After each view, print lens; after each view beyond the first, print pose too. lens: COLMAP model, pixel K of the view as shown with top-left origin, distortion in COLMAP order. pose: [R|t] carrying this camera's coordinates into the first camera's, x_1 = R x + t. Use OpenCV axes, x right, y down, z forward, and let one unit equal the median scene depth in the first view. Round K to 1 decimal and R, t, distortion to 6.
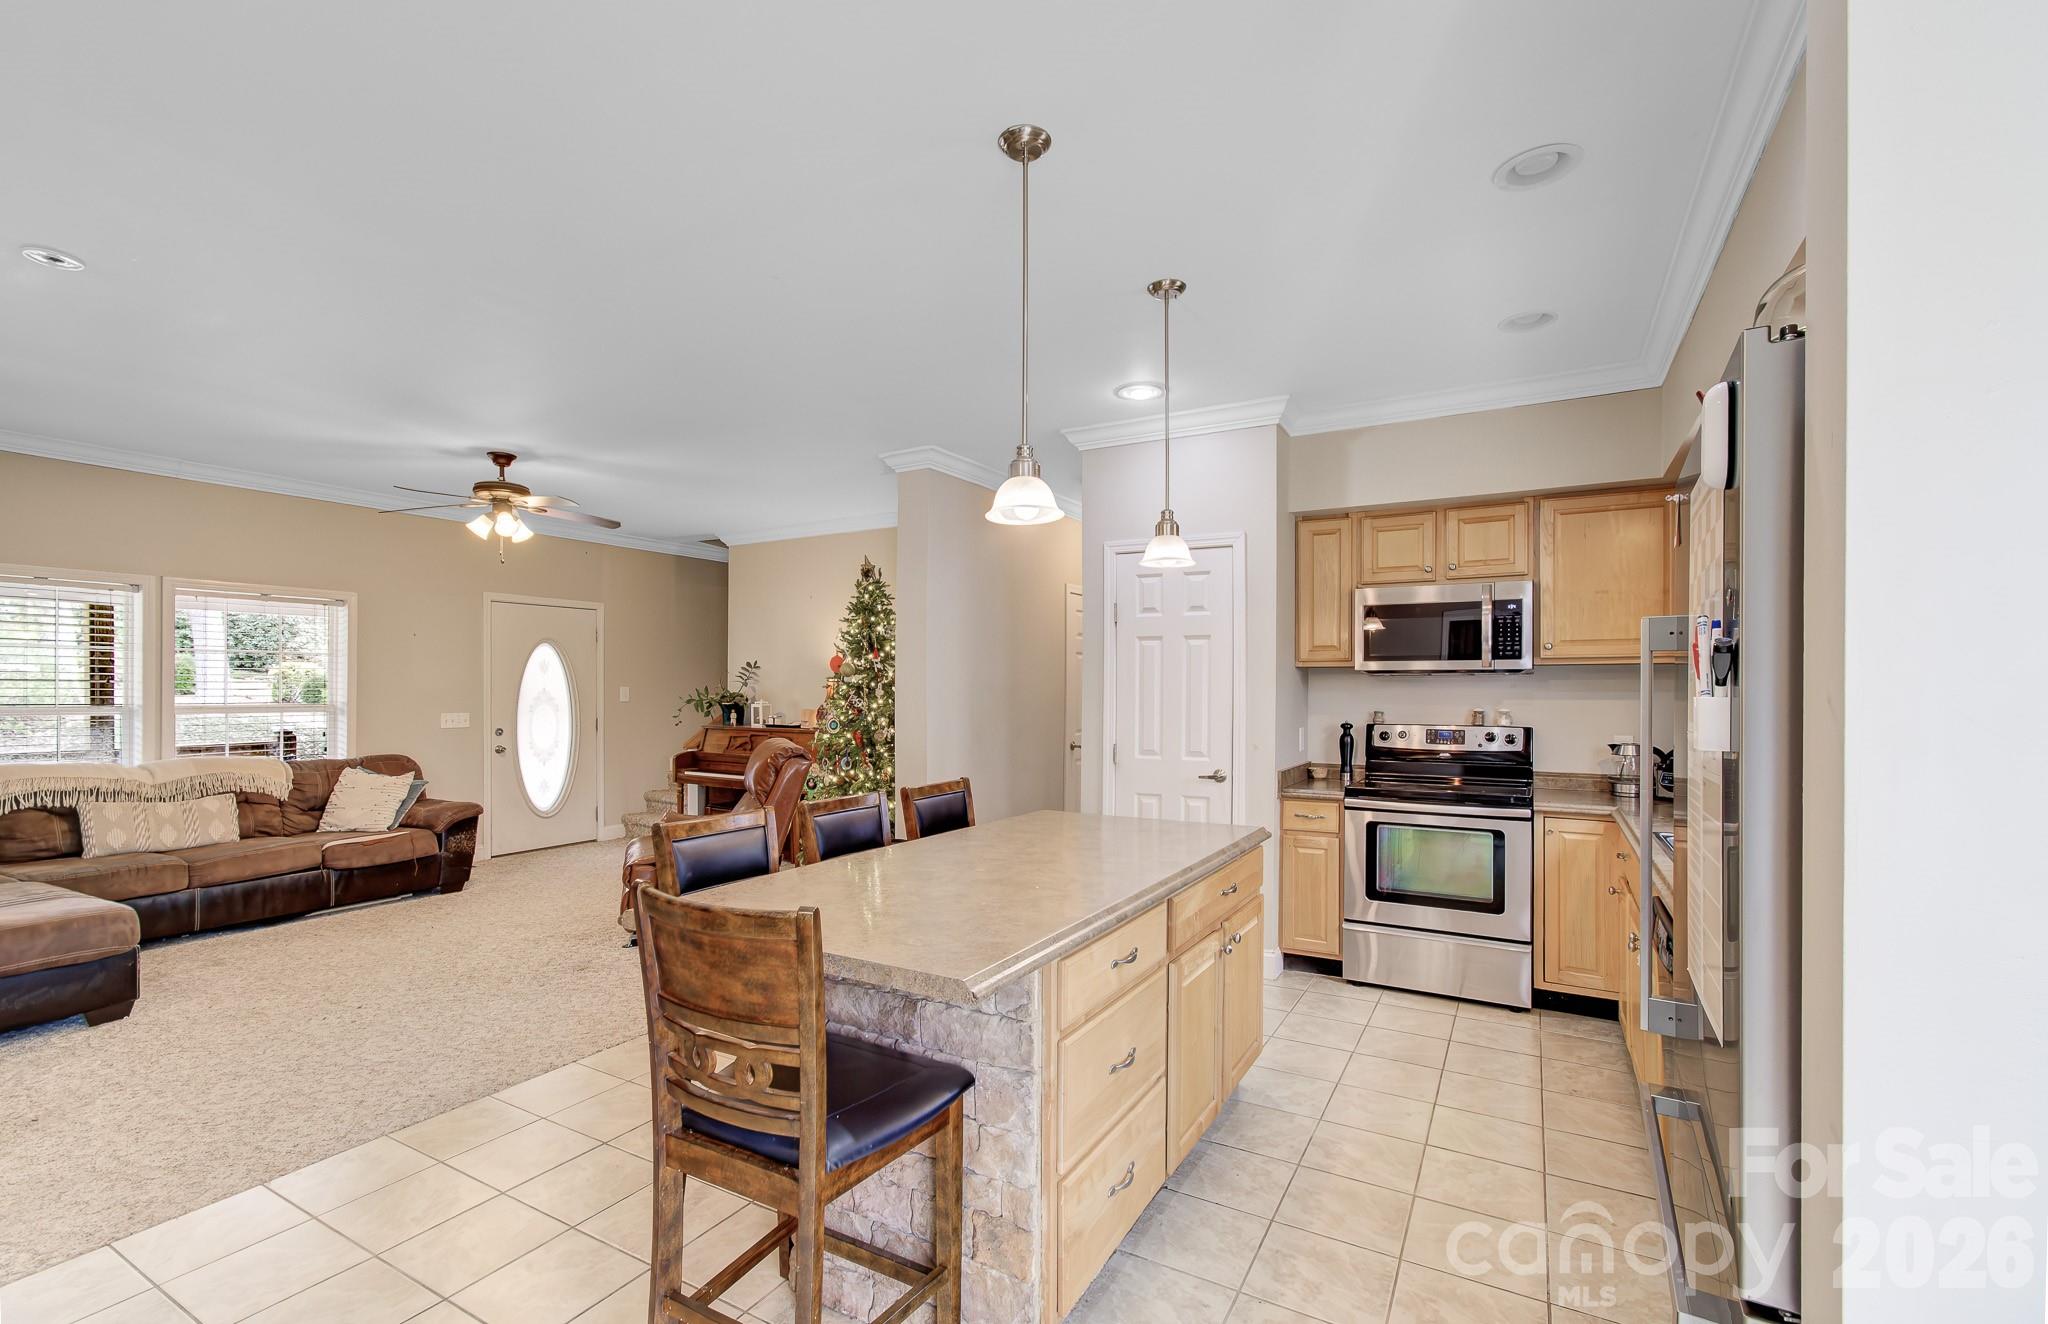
lens RADIAL K [[932.0, 0, 1017.6], [0, 932.0, 667.5], [0, 0, 1]] dist [-0.071052, 0.096006]
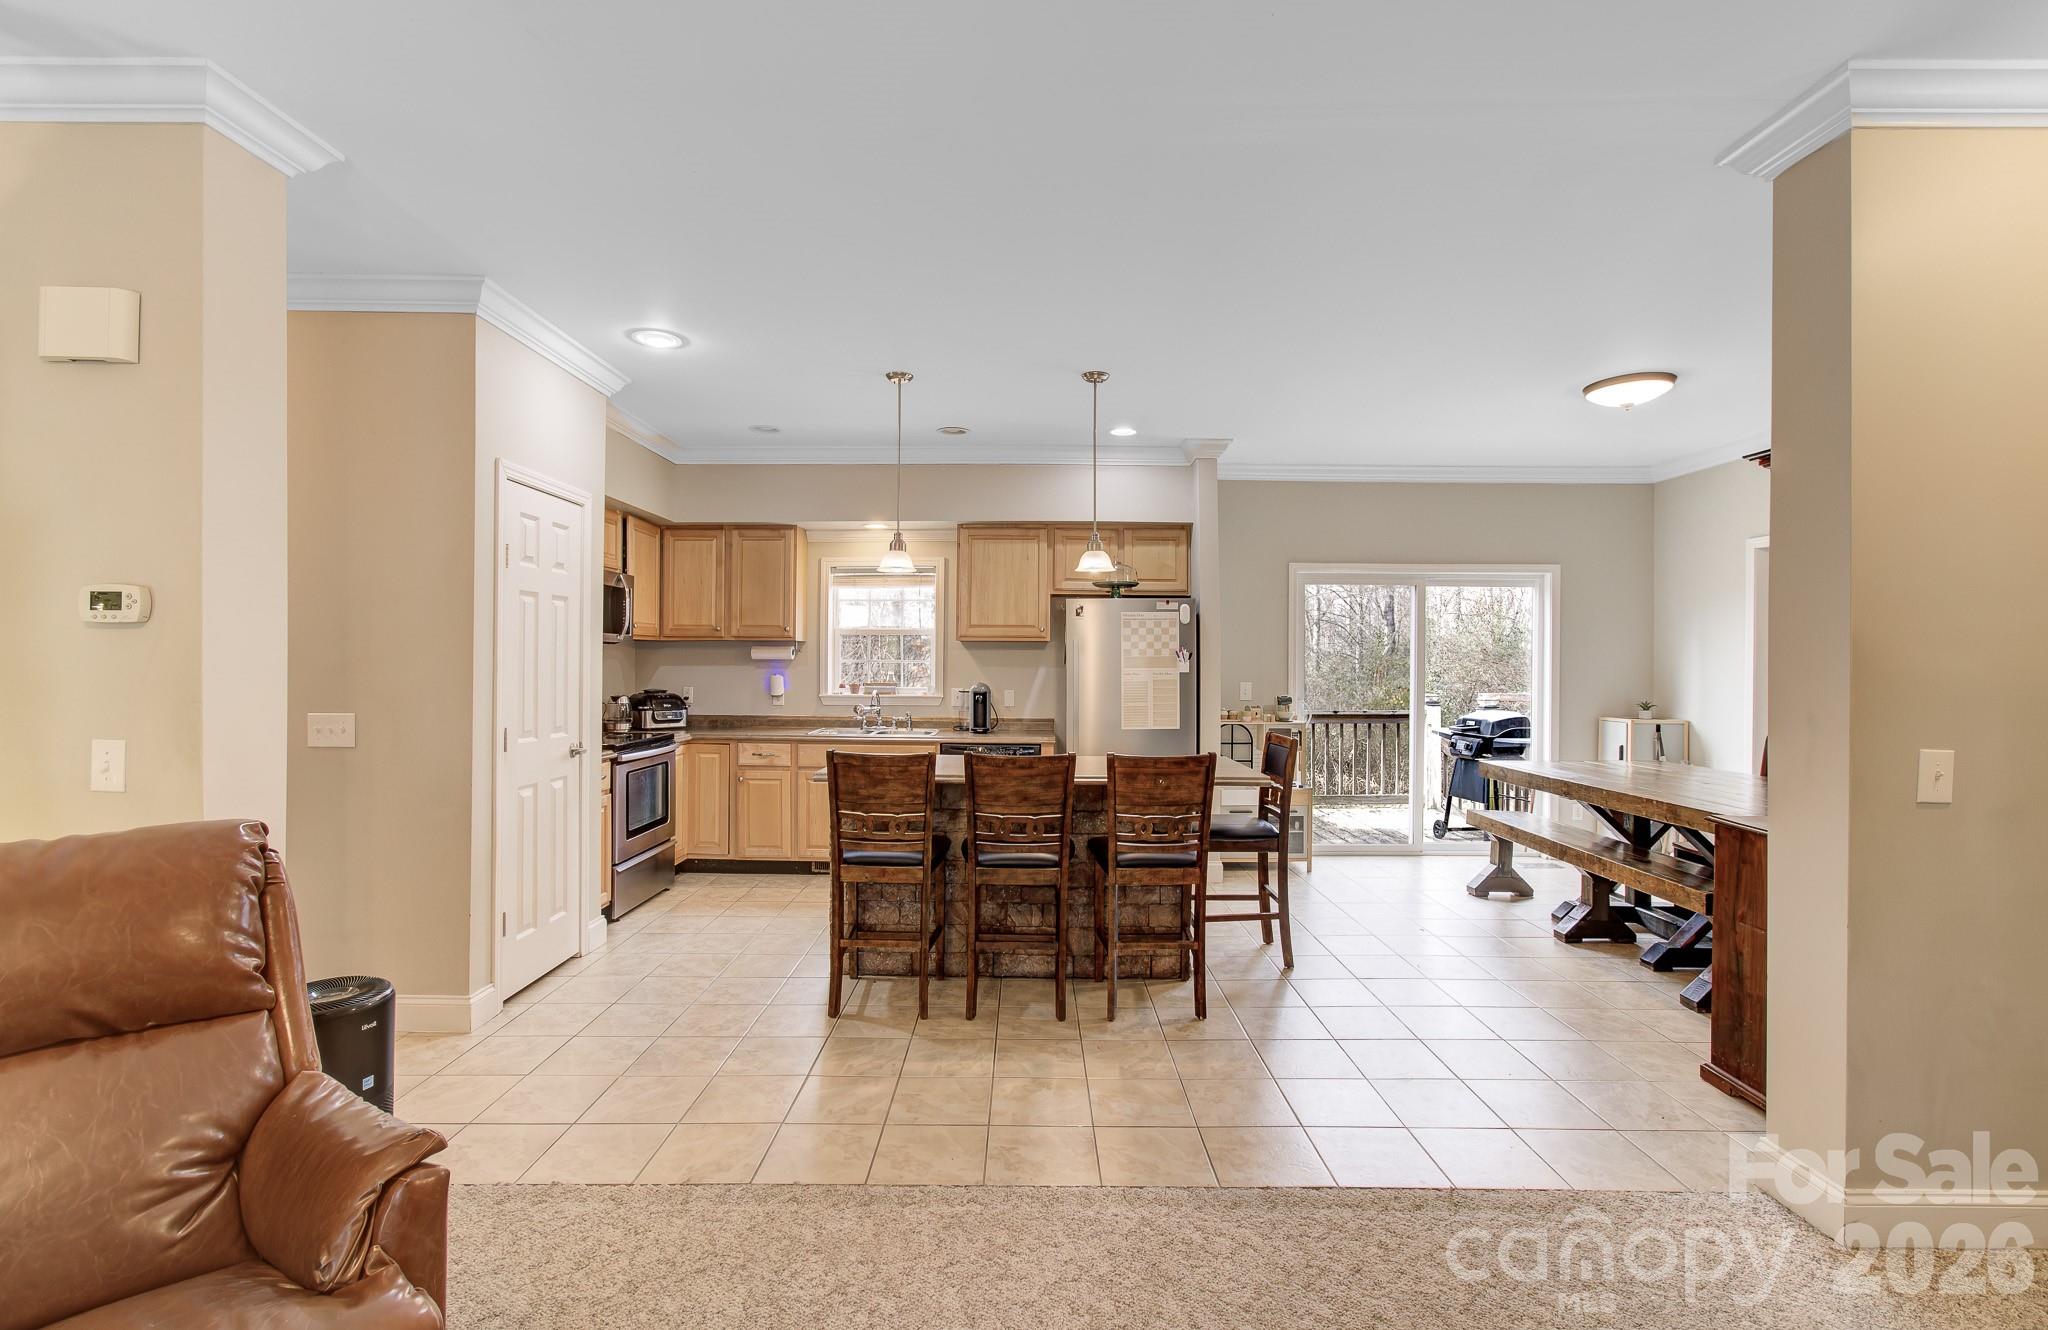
lens RADIAL K [[932.0, 0, 1017.6], [0, 932.0, 670.5], [0, 0, 1]] dist [-0.071052, 0.096006]
pose [[-0.521375, -0.015717, 0.853183, -0.855084], [-0.035605, 0.999360, -0.003348, 0.025164], [-0.852584, -0.032123, -0.521601, 1.178864]]
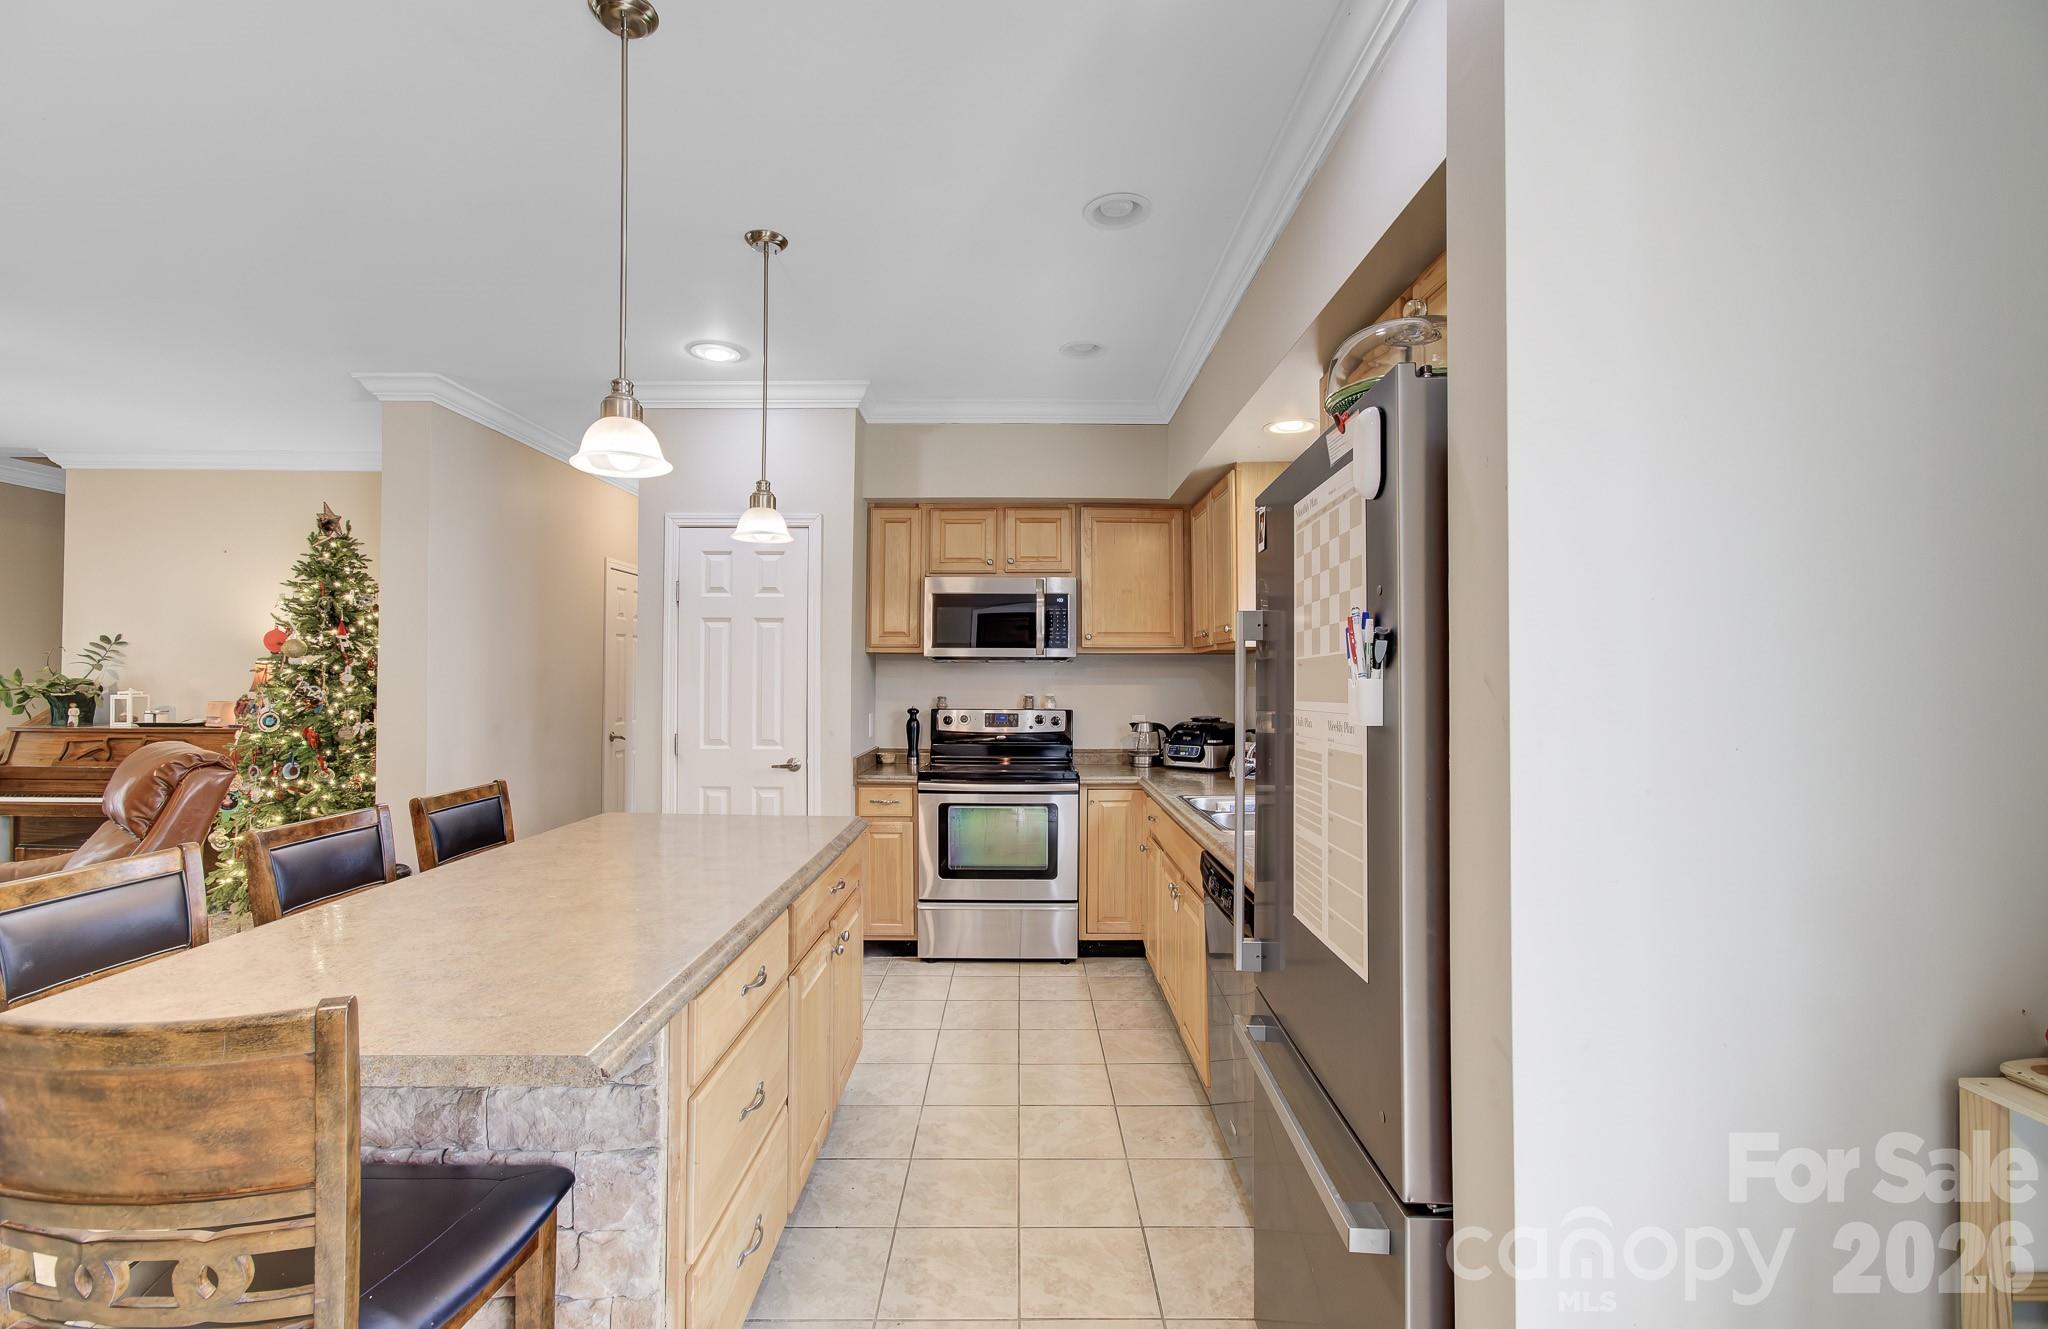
lens RADIAL K [[892.1, 0, 1024.0], [0, 892.1, 664.5], [0, 0, 1]] dist [-0.001573, -0.000231]
pose [[0.862096, 0.010135, 0.506643, -0.050890], [-0.014214, 0.999890, 0.004185, 0.005484], [-0.506545, -0.010809, 0.862146, 0.084538]]
